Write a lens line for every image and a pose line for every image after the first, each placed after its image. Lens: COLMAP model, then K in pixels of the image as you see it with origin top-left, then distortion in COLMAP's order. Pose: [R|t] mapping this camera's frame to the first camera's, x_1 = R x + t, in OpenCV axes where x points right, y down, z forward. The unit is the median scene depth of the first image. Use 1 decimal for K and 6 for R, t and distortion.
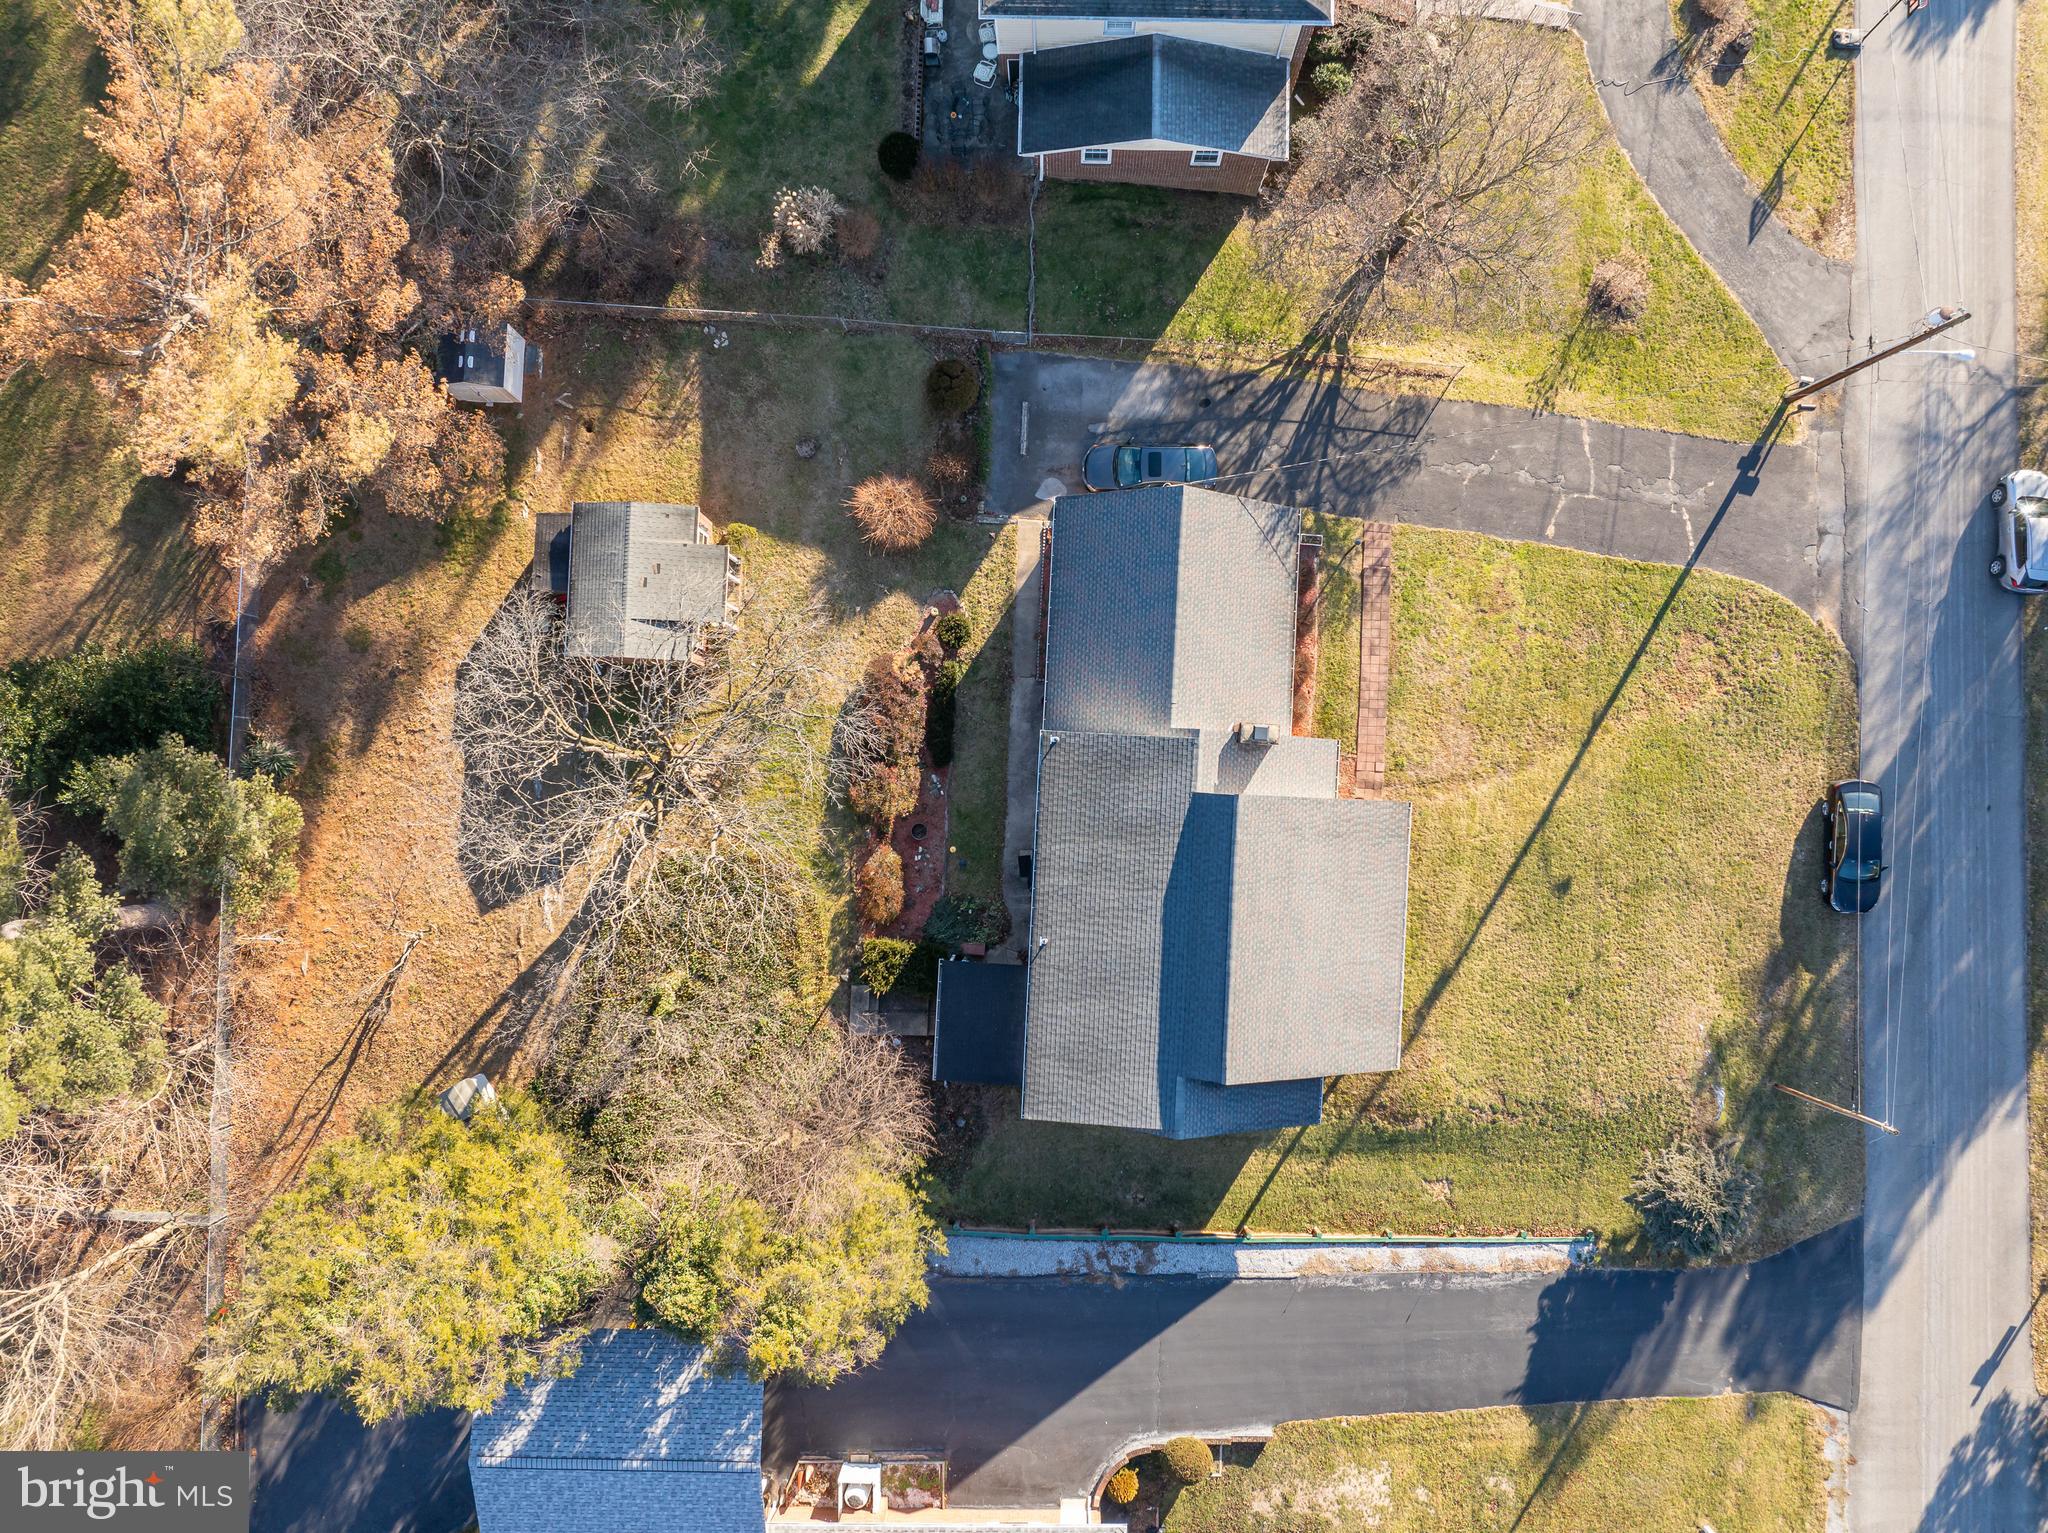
lens RADIAL K [[1452.3, 0, 1035.0], [0, 1452.3, 757.2], [0, 0, 1]] dist [-0.041988, 0.001843]
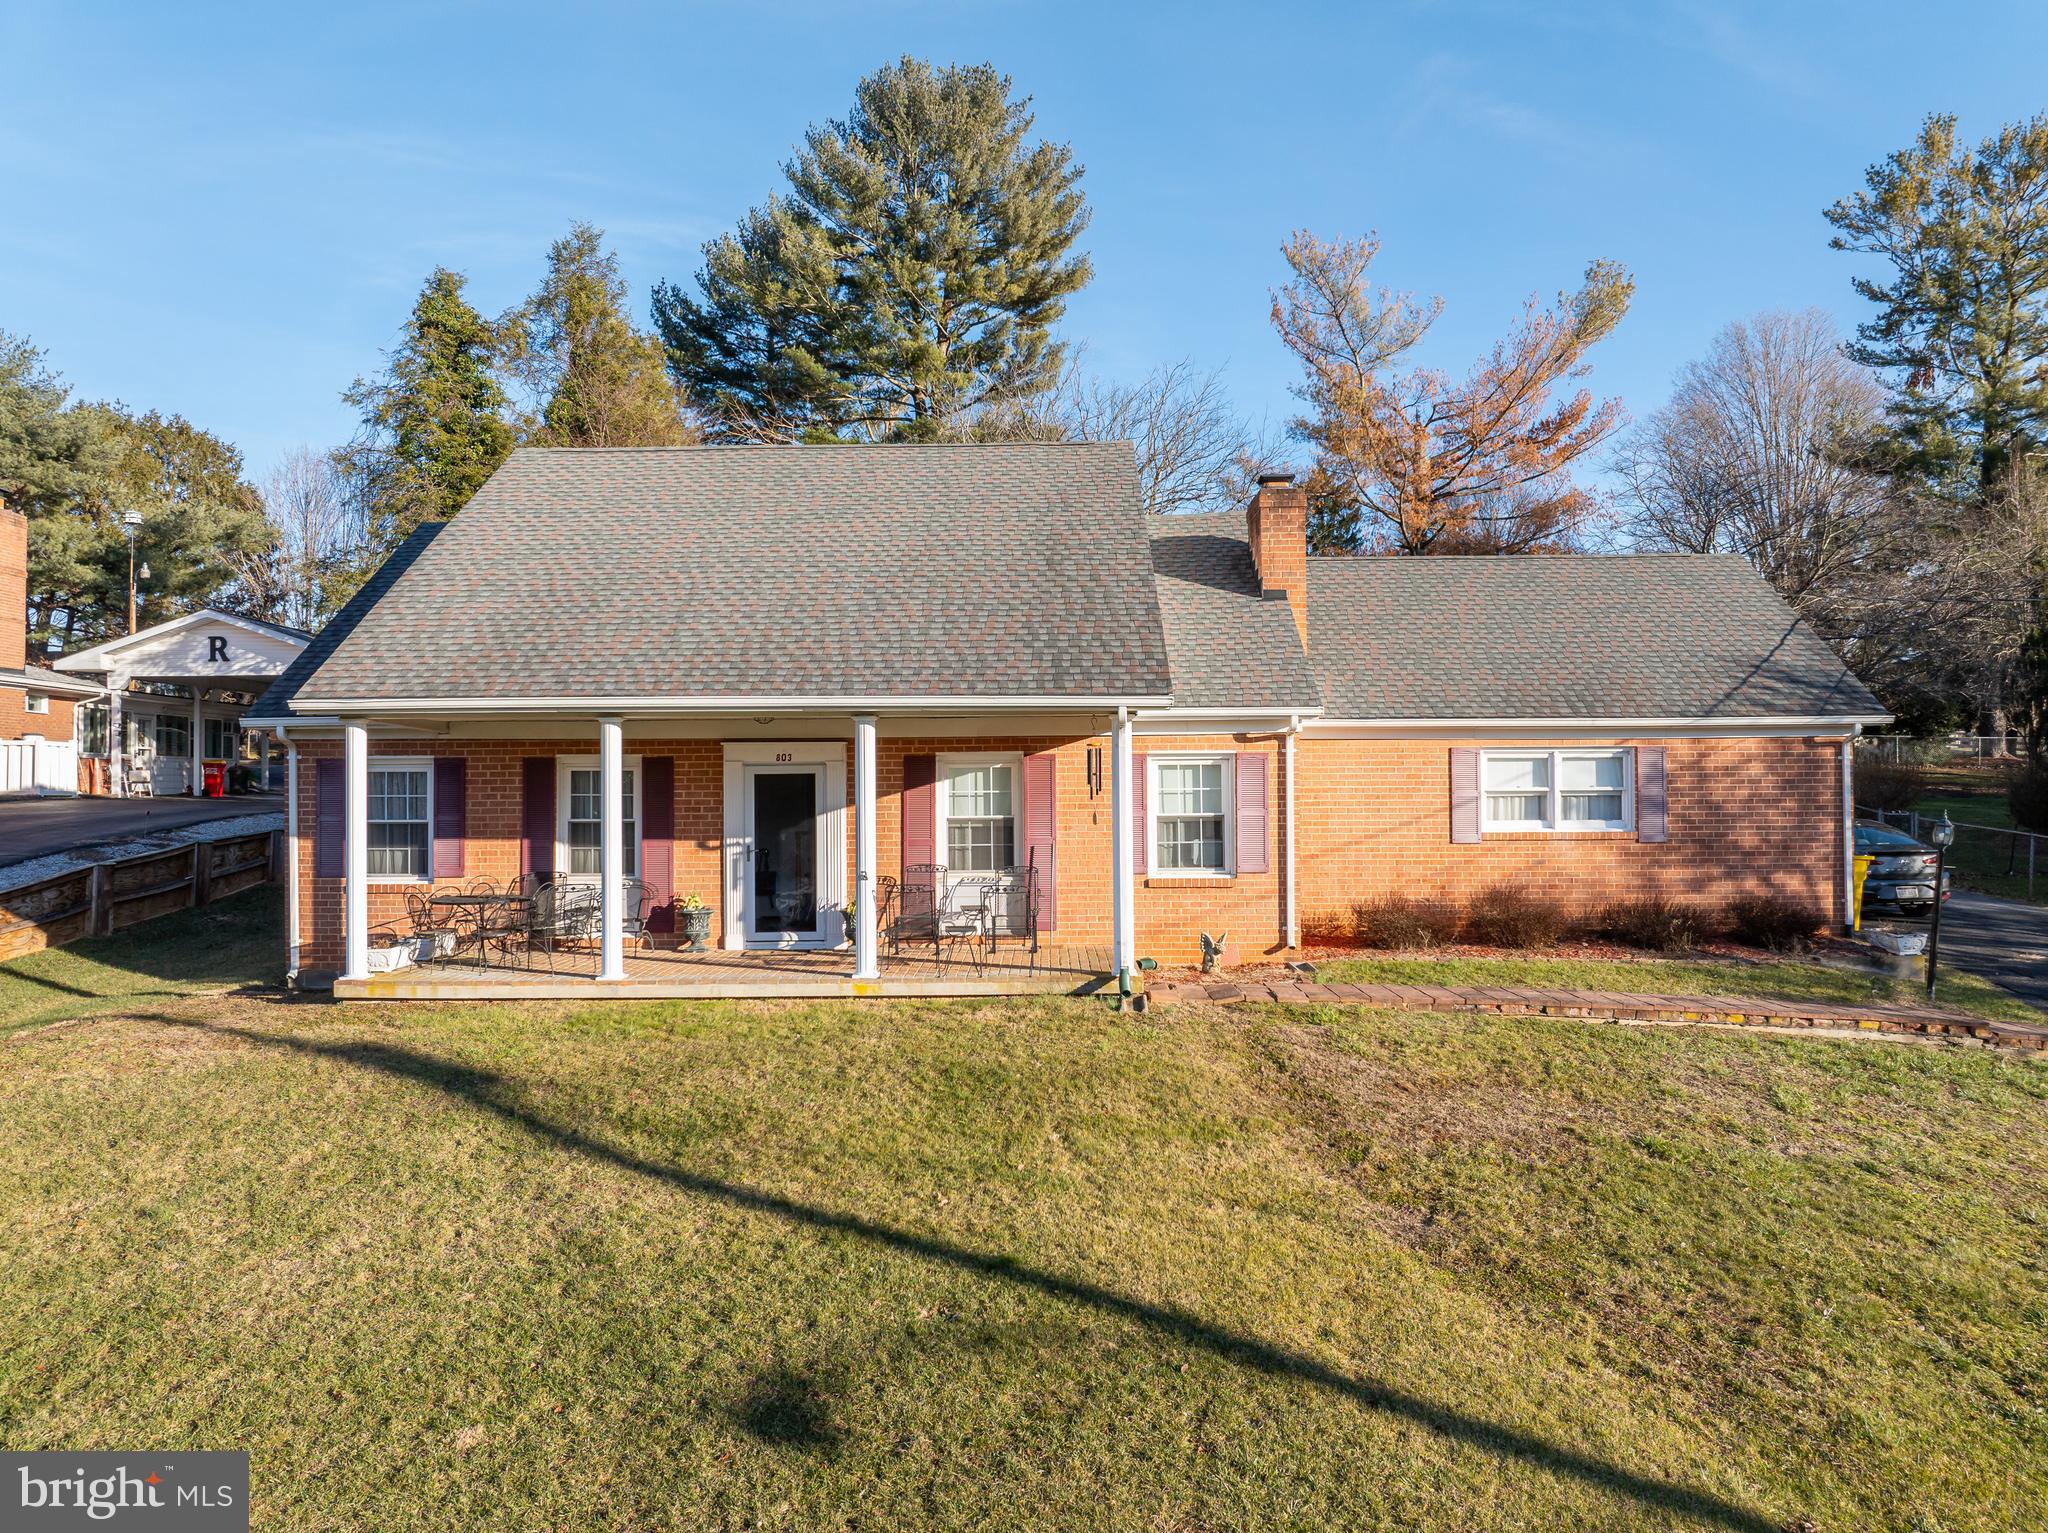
lens RADIAL K [[1452.3, 0, 1032.6], [0, 1452.3, 759.6], [0, 0, 1]] dist [-0.041988, 0.001843]
pose [[0.037898, -0.014767, -0.999172, 0.521270], [-0.999035, 0.021674, -0.038213, 0.067385], [0.022220, 0.999656, -0.013932, 0.953025]]
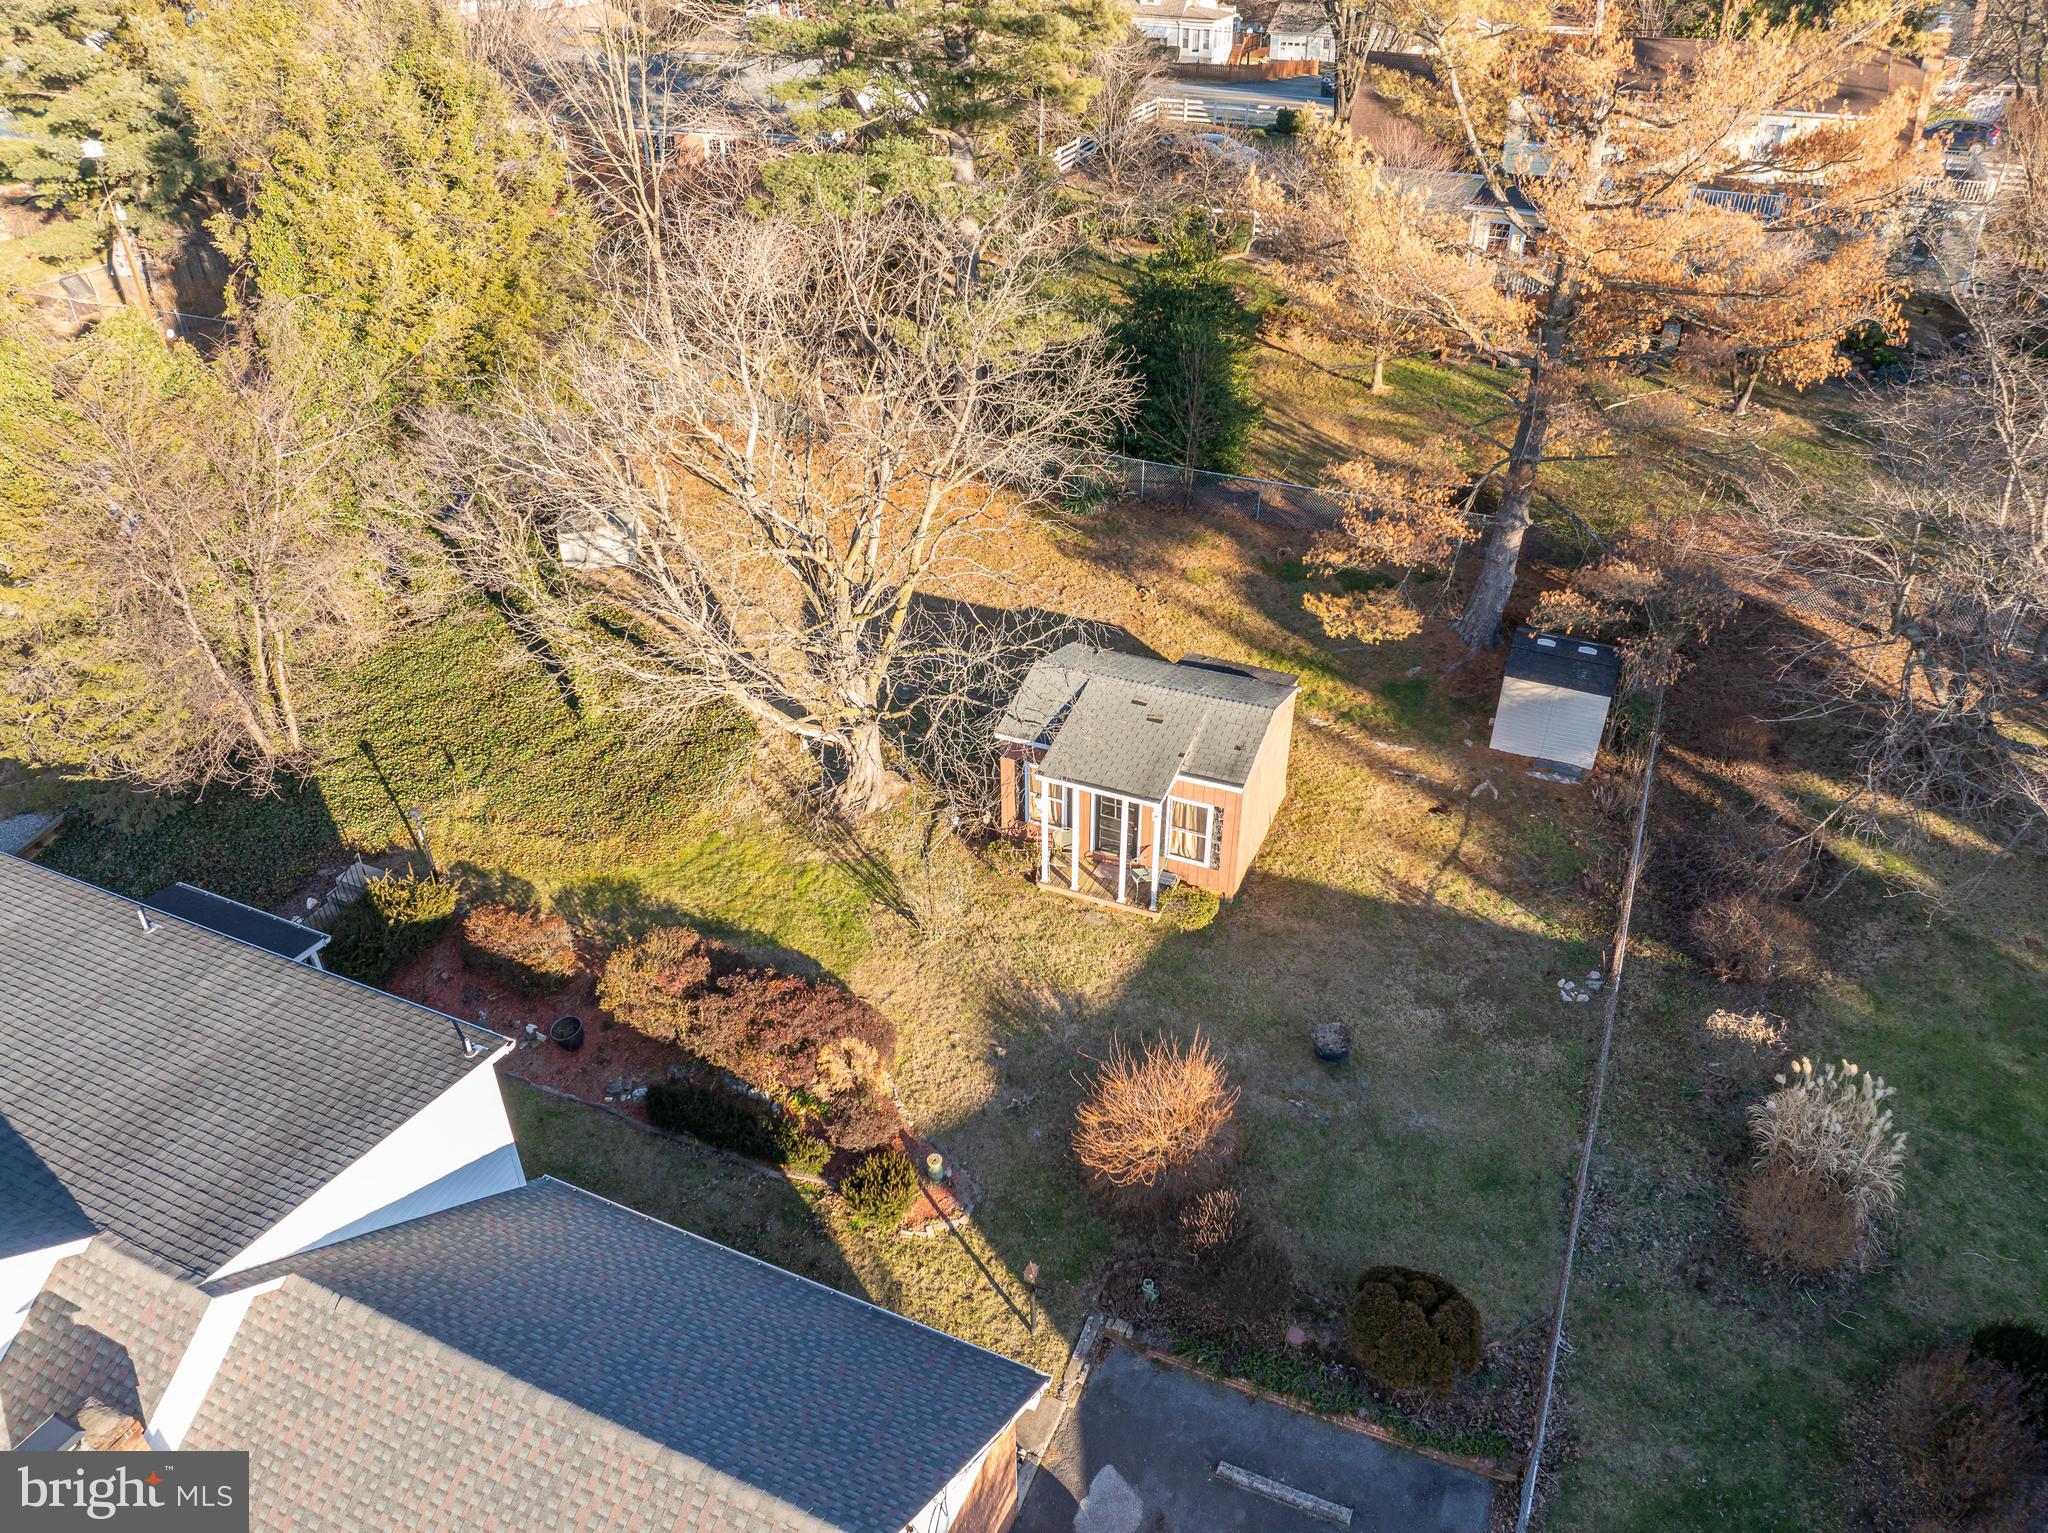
lens RADIAL K [[1452.3, 0, 1022.0], [0, 1452.3, 751.8], [0, 0, 1]] dist [-0.041988, 0.001843]
pose [[-0.355622, 0.515675, -0.779495, 0.211493], [-0.934141, -0.169139, 0.314281, -0.247230], [0.030224, 0.839923, 0.541863, 0.624327]]
